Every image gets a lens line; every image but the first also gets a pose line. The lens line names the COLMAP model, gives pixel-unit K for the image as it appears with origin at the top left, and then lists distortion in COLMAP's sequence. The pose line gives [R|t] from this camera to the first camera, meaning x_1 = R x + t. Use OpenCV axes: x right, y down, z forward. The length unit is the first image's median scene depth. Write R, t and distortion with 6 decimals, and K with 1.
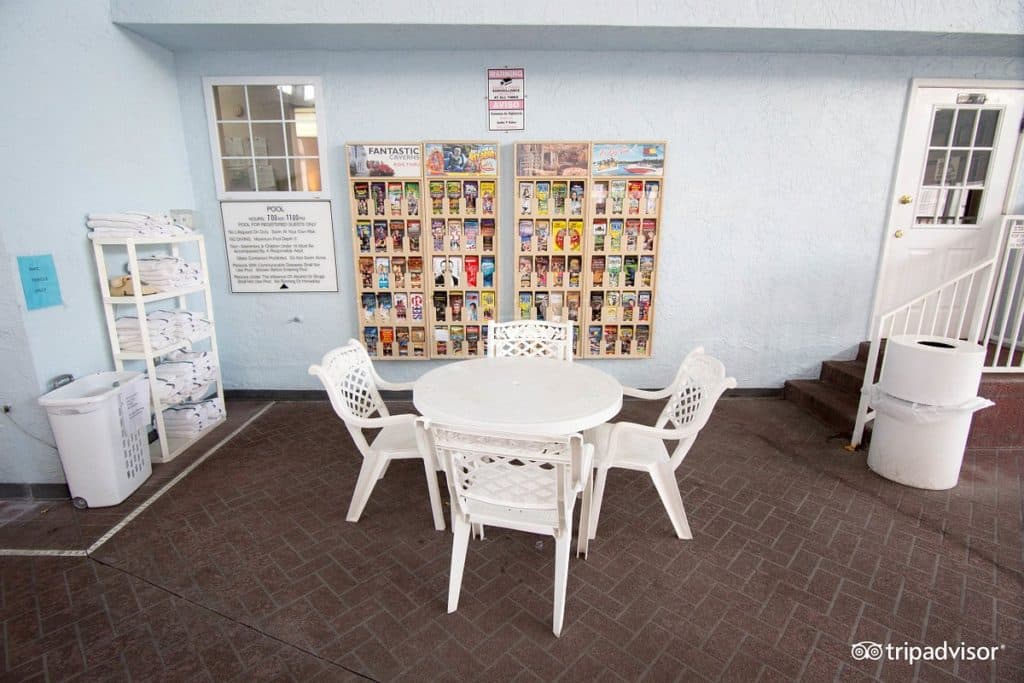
lens RADIAL K [[506.1, 0, 512.0], [0, 506.1, 341.5], [0, 0, 1]] dist [-0.017259, -0.000384]
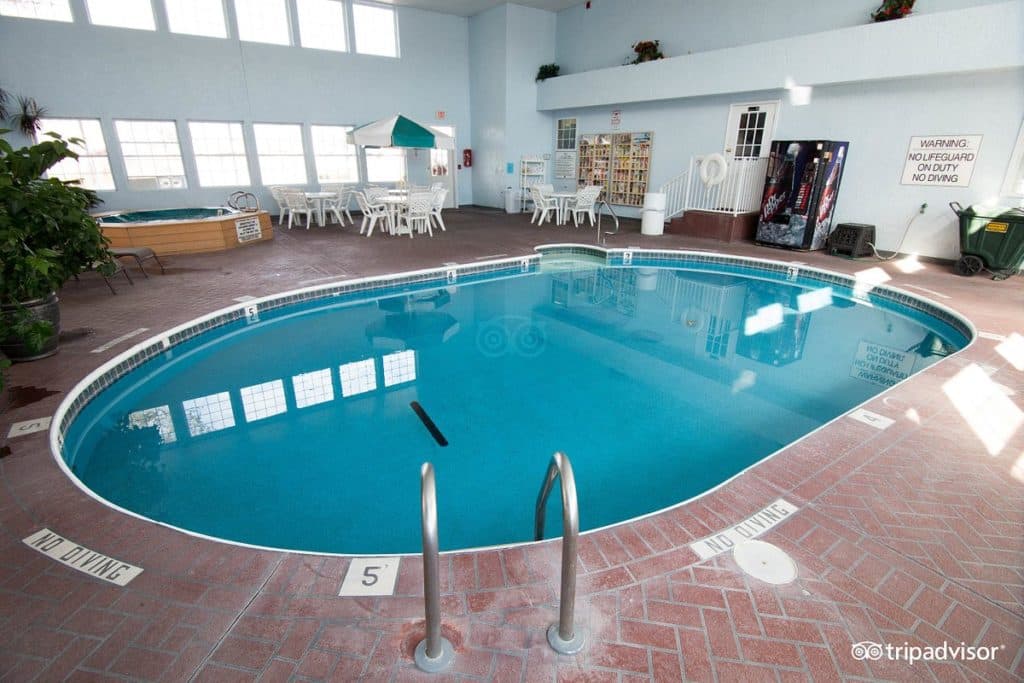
lens RADIAL K [[506.1, 0, 512.0], [0, 506.1, 341.5], [0, 0, 1]] dist [-0.017259, -0.000384]
pose [[0.576198, 0.285504, -0.765822, 2.440923], [-0.205232, 0.957523, 0.202557, 0.364858], [0.791123, 0.040458, 0.610318, -1.434543]]
